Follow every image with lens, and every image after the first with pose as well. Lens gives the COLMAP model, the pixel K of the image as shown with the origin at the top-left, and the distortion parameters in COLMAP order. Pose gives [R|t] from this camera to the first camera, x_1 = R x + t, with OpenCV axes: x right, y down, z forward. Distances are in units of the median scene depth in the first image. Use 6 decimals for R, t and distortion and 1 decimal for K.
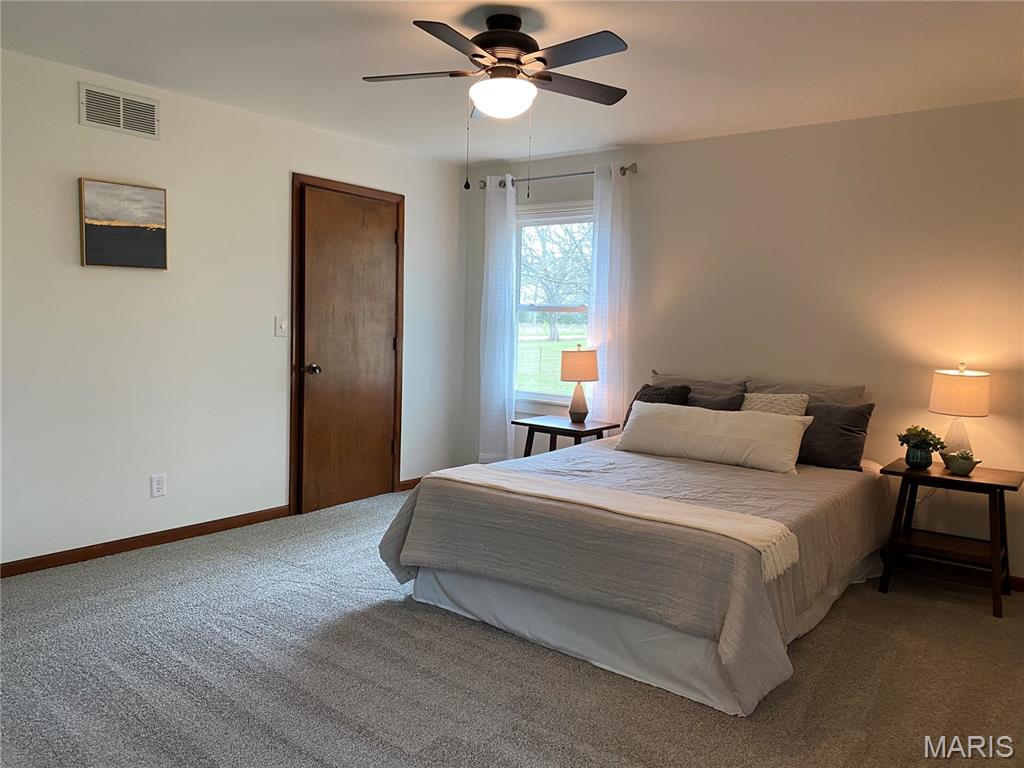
lens RADIAL K [[788.7, 0, 511.8], [0, 788.7, 371.9], [0, 0, 1]] dist [-0.001314, -0.000622]
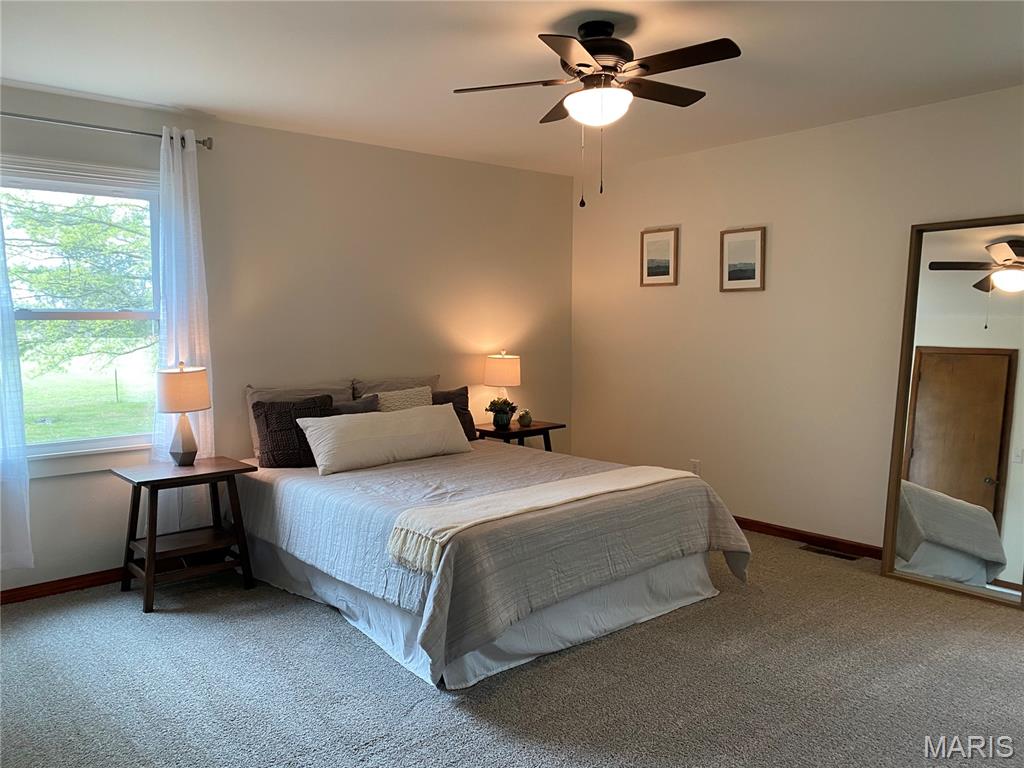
lens RADIAL K [[786.0, 0, 512.0], [0, 786.0, 384.0], [0, 0, 1]] dist [-0.001337, -0.000617]
pose [[0.198393, -0.103869, 0.974603, -0.774145], [0.088644, 0.992195, 0.087699, -0.070252], [-0.976106, 0.068993, 0.206052, 0.703801]]
